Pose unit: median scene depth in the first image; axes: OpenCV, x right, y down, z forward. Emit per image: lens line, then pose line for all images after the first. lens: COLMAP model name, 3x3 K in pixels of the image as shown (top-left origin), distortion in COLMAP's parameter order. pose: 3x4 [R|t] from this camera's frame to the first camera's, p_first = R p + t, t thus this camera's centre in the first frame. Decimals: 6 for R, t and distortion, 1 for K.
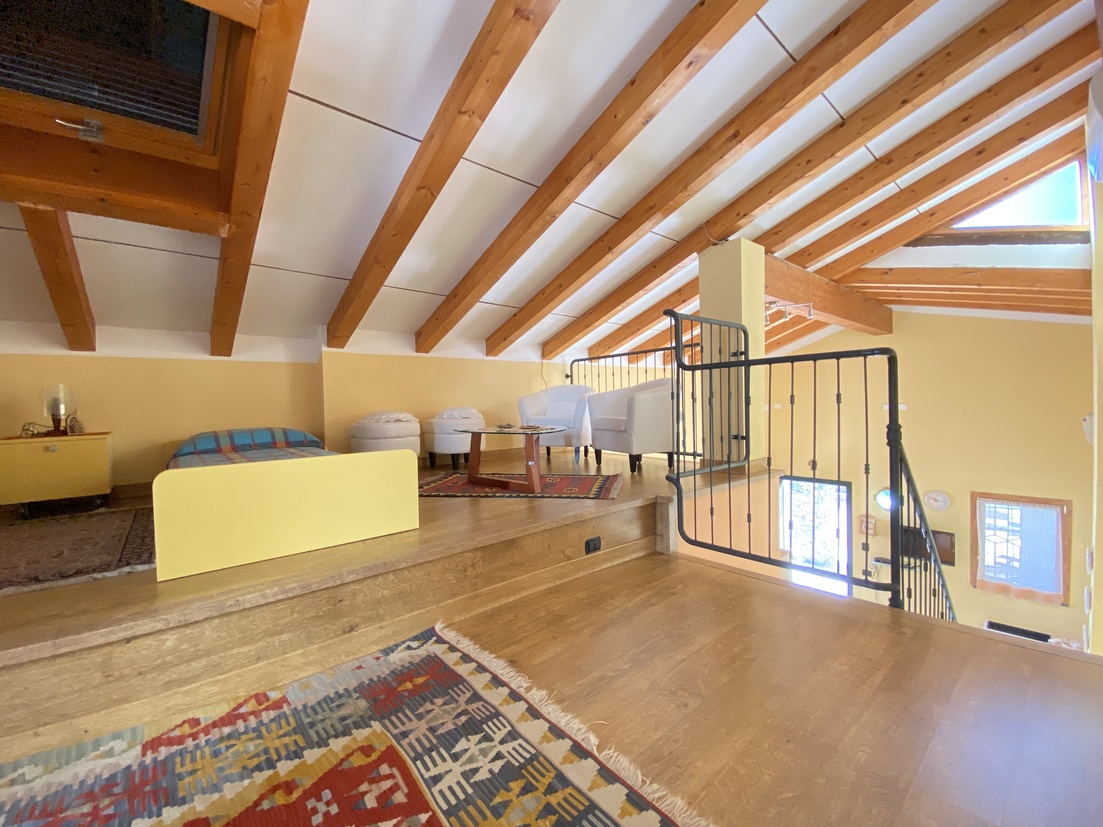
lens RADIAL K [[449.5, 0, 547.1], [0, 449.5, 408.2], [0, 0, 1]] dist [0.030222, -0.026884]
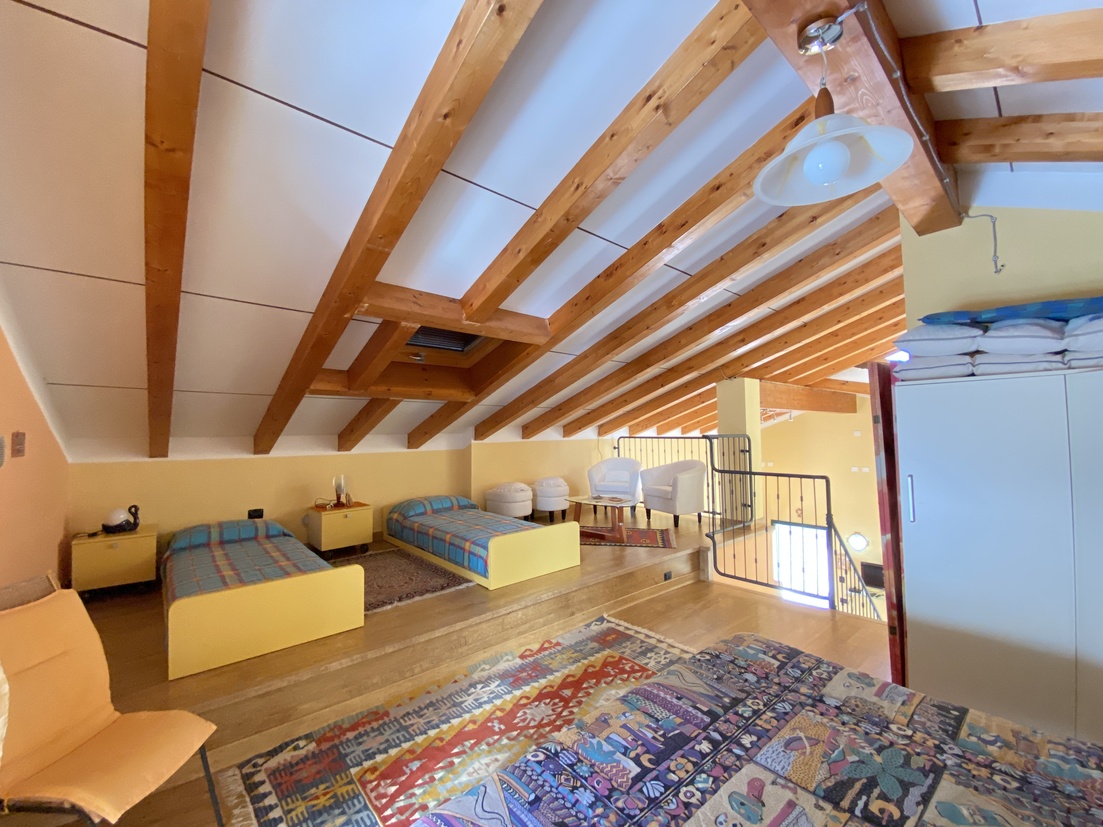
lens RADIAL K [[449.5, 0, 547.1], [0, 449.5, 408.2], [0, 0, 1]] dist [0.030222, -0.026884]
pose [[0.999844, 0.012285, 0.012698, -0.443727], [-0.011450, 0.997893, -0.063856, -0.255887], [-0.013456, 0.063701, 0.997878, -0.882871]]
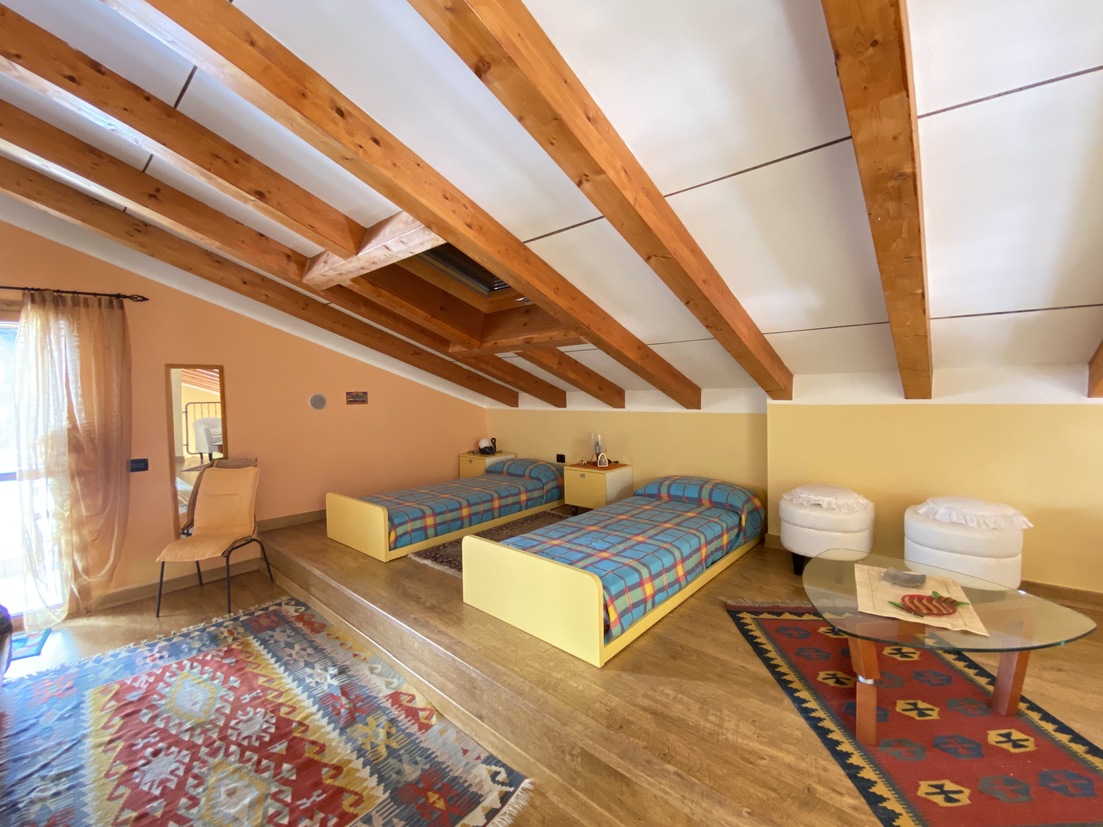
lens RADIAL K [[449.9, 0, 550.1], [0, 449.9, 411.8], [0, 0, 1]] dist [0.015918, -0.020343]
pose [[0.150268, 0.066423, -0.986411, 0.533744], [0.001956, 0.997719, 0.067483, -0.293980], [0.988643, -0.012070, 0.149795, 0.762091]]
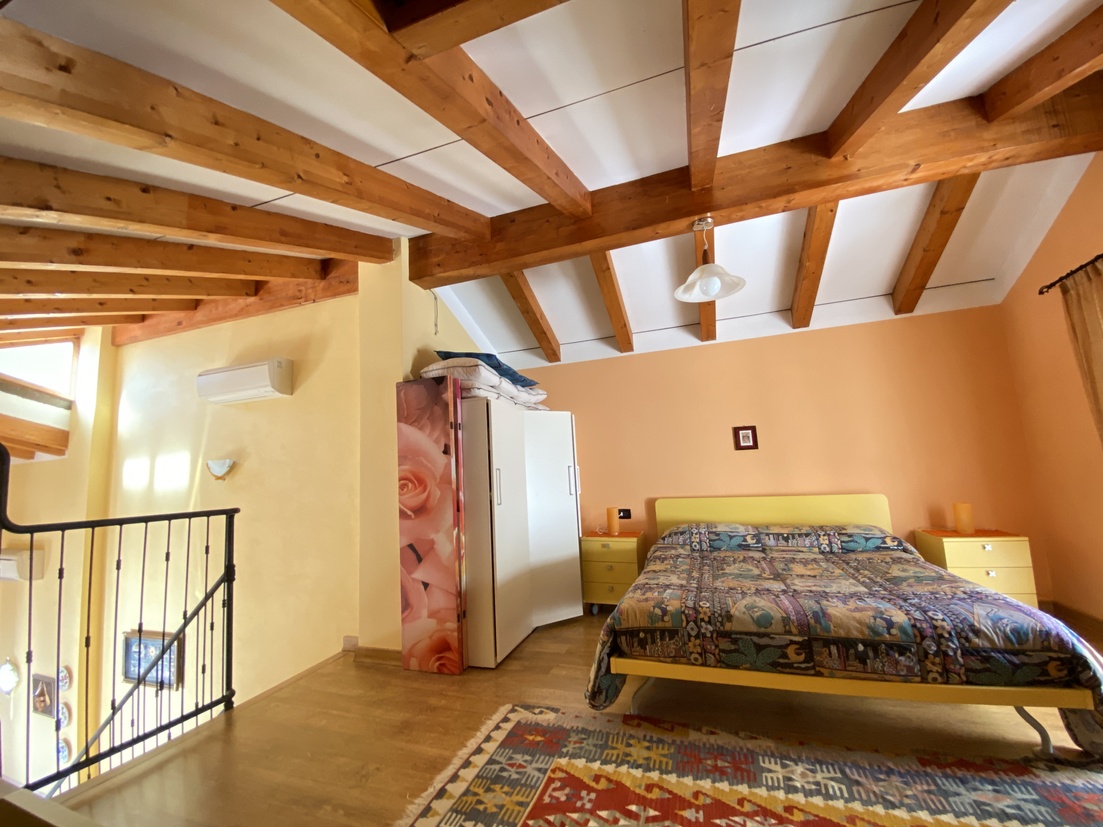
lens RADIAL K [[449.9, 0, 550.1], [0, 449.9, 411.8], [0, 0, 1]] dist [0.015918, -0.020343]
pose [[-0.512136, 0.168995, 0.842115, -0.845956], [0.076685, 0.985533, -0.151140, -0.129523], [-0.855474, -0.012827, -0.517686, 0.788757]]
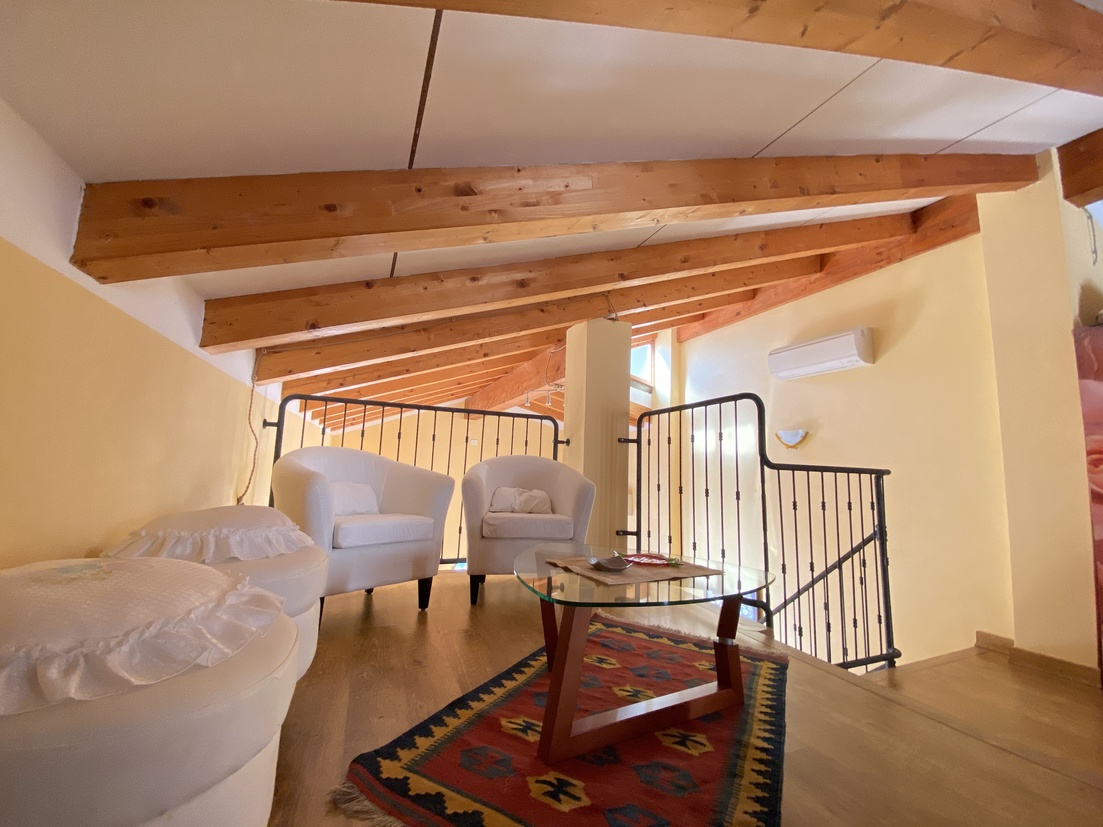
lens RADIAL K [[449.5, 0, 547.1], [0, 449.5, 408.2], [0, 0, 1]] dist [0.030222, -0.026884]
pose [[0.314842, 0.160940, 0.935400, -0.806088], [-0.037703, 0.986862, -0.157104, -0.055241], [-0.948395, 0.014195, 0.316774, 1.389353]]
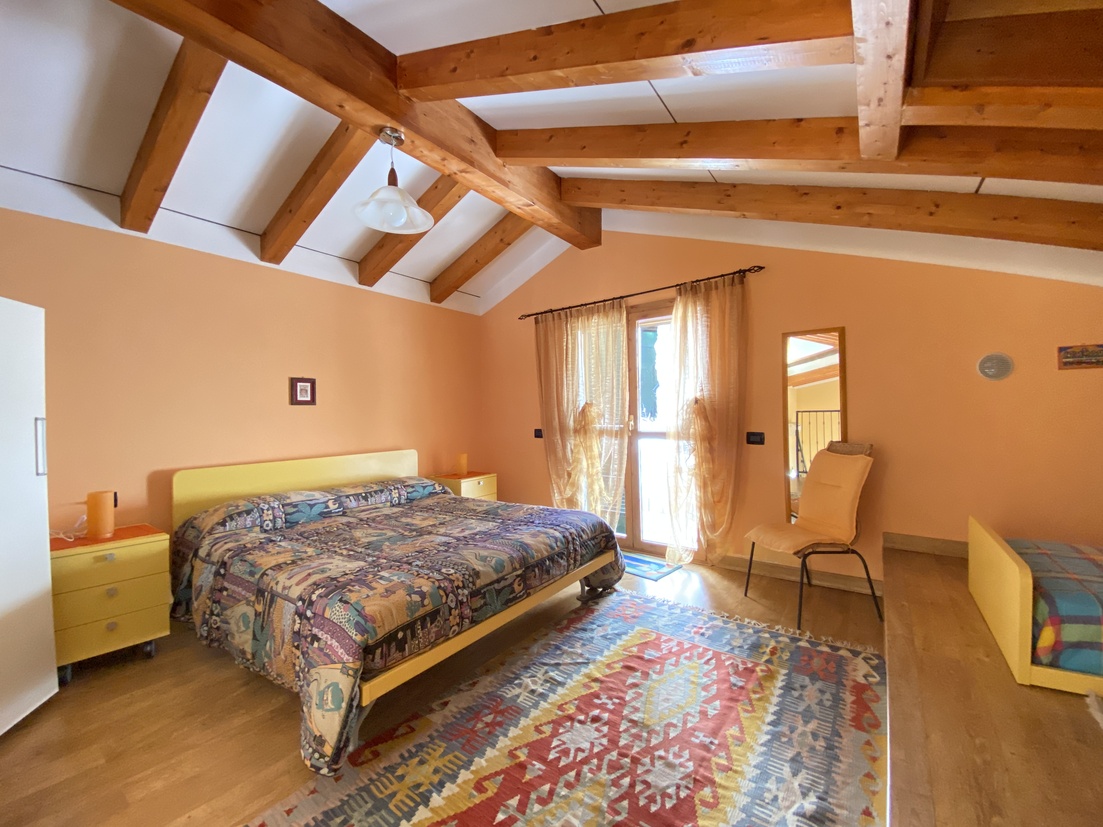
lens RADIAL K [[449.9, 0, 550.1], [0, 449.9, 411.8], [0, 0, 1]] dist [0.015918, -0.020343]
pose [[-0.966132, 0.049401, -0.253274, -0.116277], [0.044581, 0.998699, 0.024736, -0.170565], [0.254167, 0.012607, -0.967078, 0.905660]]
